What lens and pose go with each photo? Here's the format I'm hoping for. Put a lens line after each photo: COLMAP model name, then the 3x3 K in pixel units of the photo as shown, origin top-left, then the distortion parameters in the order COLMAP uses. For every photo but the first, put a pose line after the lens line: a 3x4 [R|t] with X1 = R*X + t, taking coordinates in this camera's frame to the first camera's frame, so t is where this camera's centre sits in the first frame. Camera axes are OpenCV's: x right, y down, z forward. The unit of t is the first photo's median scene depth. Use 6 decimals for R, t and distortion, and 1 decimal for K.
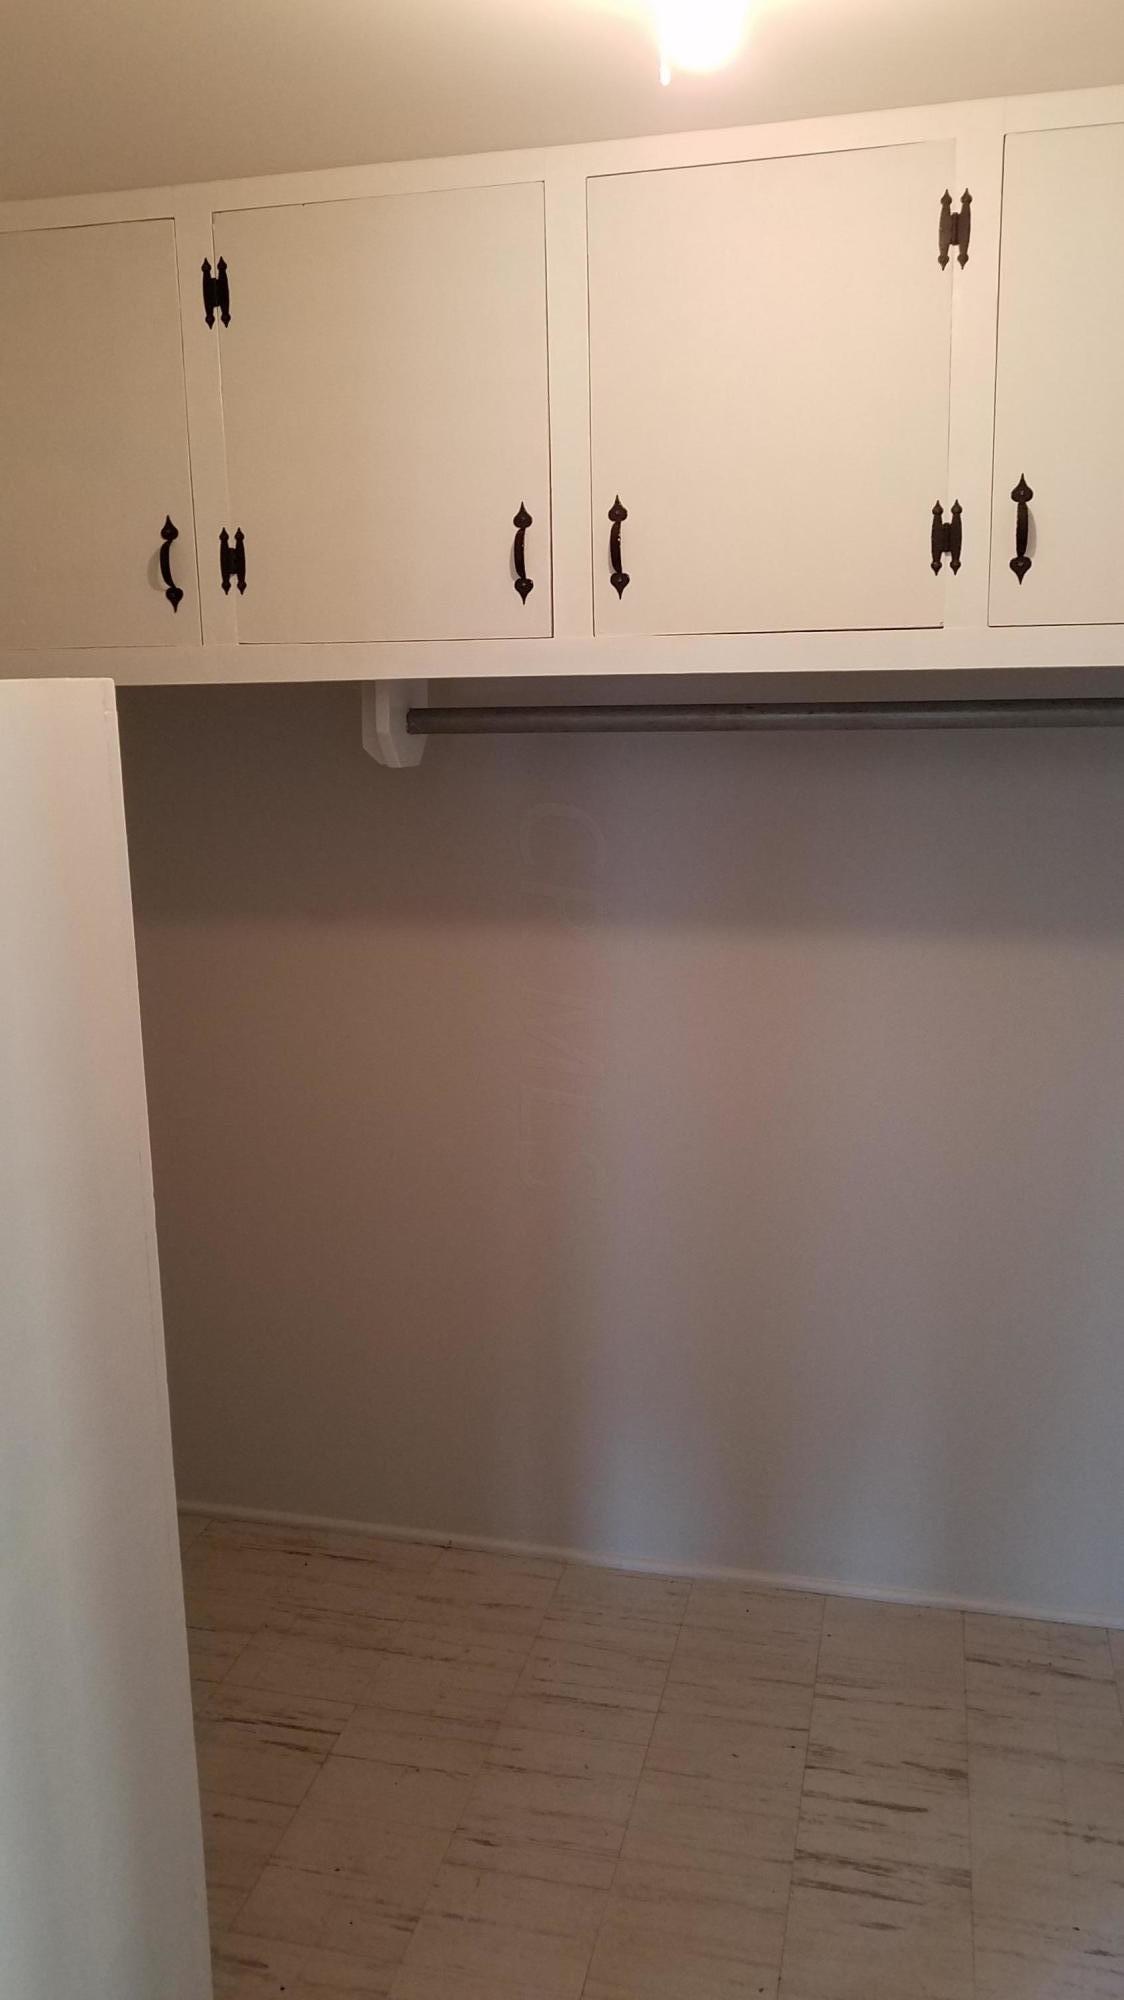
lens RADIAL K [[1551.0, 0, 564.1], [0, 1551.0, 1003.4], [0, 0, 1]] dist [-0.027606, 0.017197]
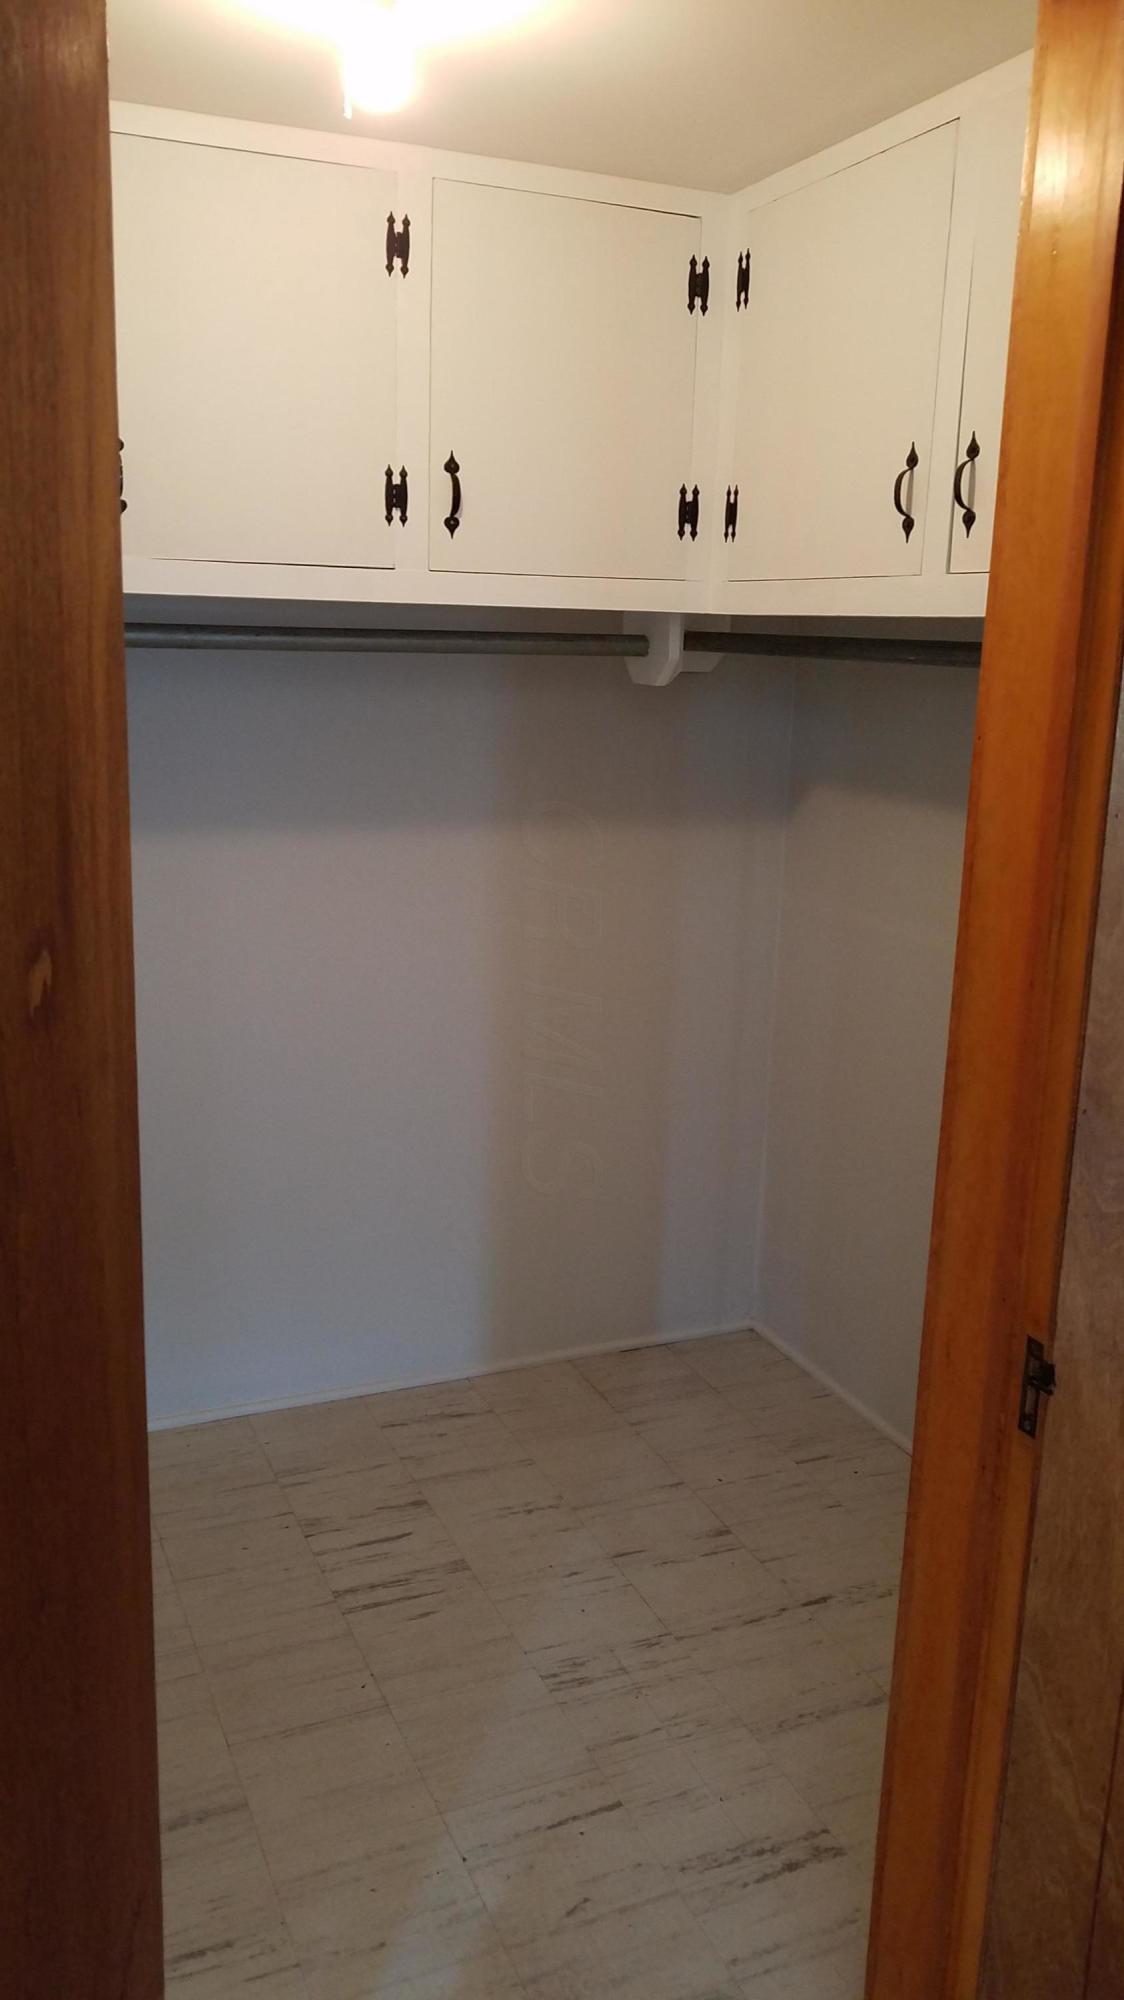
lens RADIAL K [[1551.0, 0, 541.2], [0, 1551.0, 1011.0], [0, 0, 1]] dist [-0.027606, 0.017197]
pose [[0.794760, -0.103864, 0.597970, -1.094593], [0.078884, 0.994568, 0.067906, 0.084912], [-0.601775, -0.006798, 0.798637, -0.155256]]
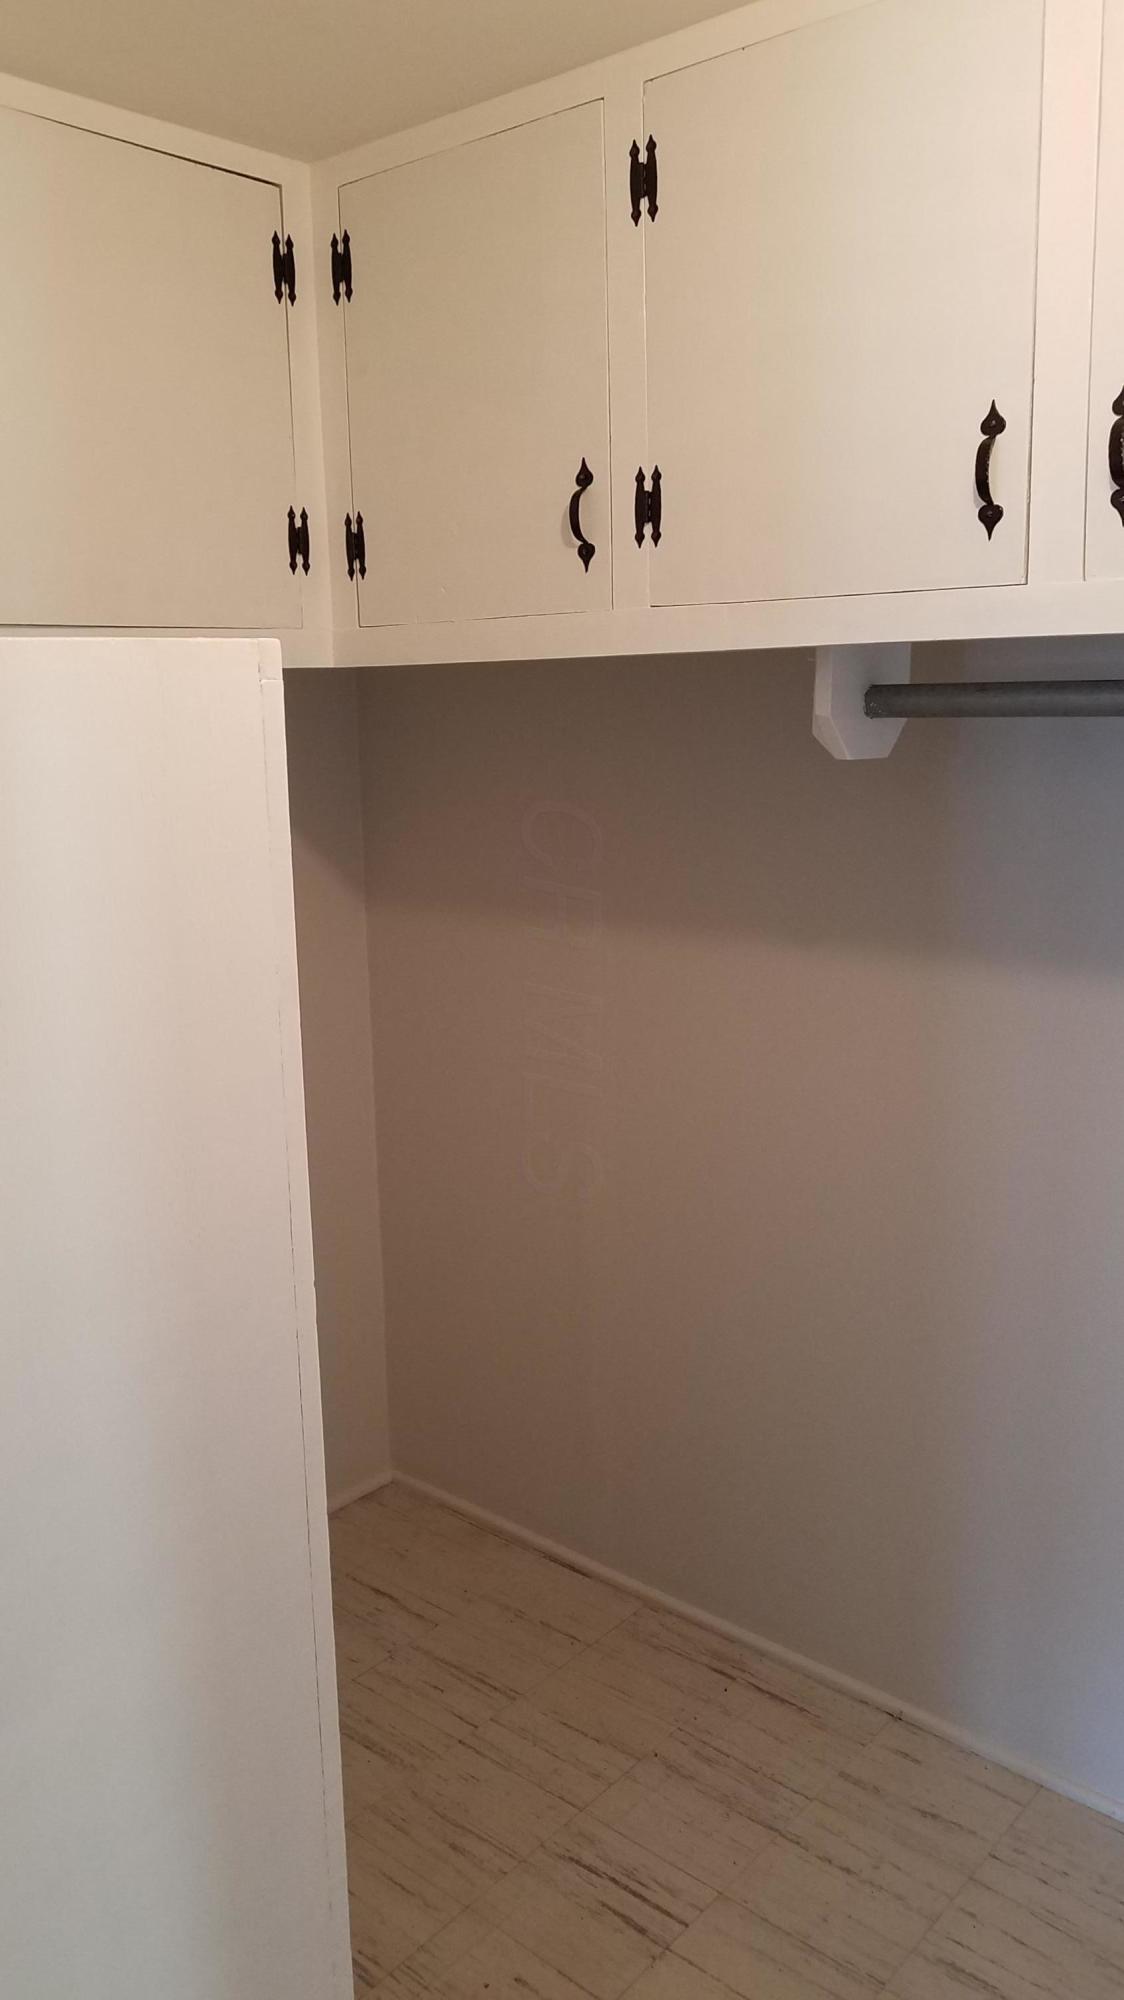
lens RADIAL K [[1551.0, 0, 550.6], [0, 1551.0, 988.3], [0, 0, 1]] dist [-0.027606, 0.017197]
pose [[0.871859, 0.083033, -0.482667, 0.129901], [-0.079203, 0.996455, 0.028352, -0.039903], [0.483310, 0.013510, 0.875345, 0.206846]]
